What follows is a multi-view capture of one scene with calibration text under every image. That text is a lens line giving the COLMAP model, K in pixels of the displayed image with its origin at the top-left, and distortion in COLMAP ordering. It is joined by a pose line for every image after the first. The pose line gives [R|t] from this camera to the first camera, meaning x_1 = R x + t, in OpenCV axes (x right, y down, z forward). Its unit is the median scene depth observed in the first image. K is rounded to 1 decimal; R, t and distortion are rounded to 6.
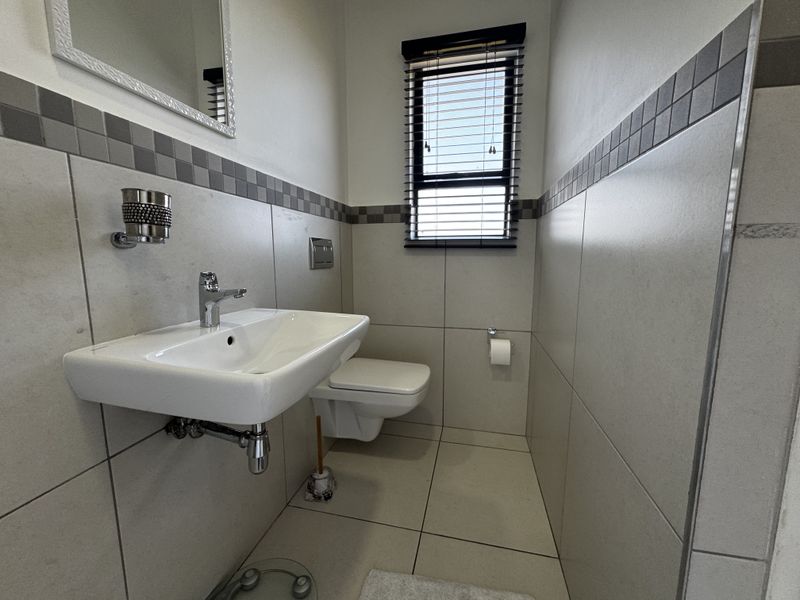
lens RADIAL K [[320.8, 0, 401.6], [0, 320.8, 296.3], [0, 0, 1]] dist [-0.003838, -0.000165]
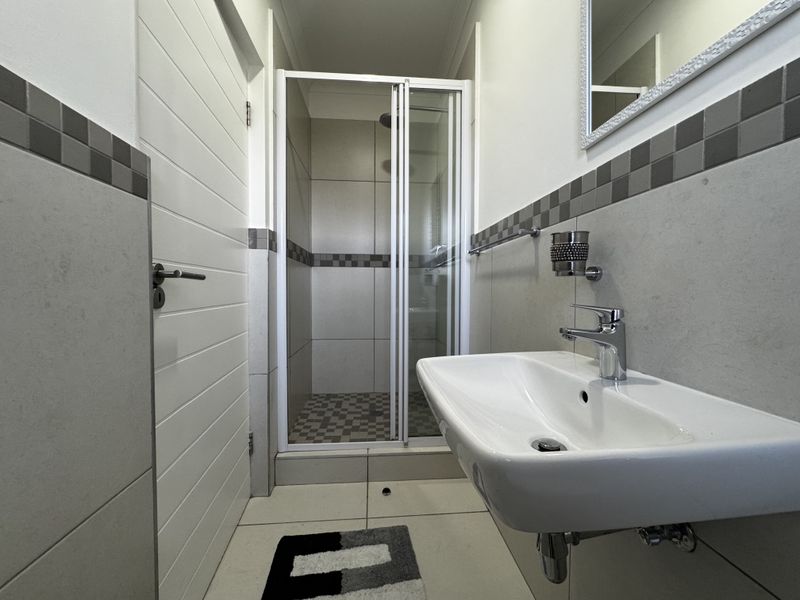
lens RADIAL K [[320.8, 0, 401.6], [0, 320.8, 296.3], [0, 0, 1]] dist [-0.003838, -0.000165]
pose [[-0.944856, 0.095971, -0.313107, 0.208338], [0.053329, 0.988424, 0.142035, -0.276904], [0.323114, 0.117505, -0.939037, 1.811126]]
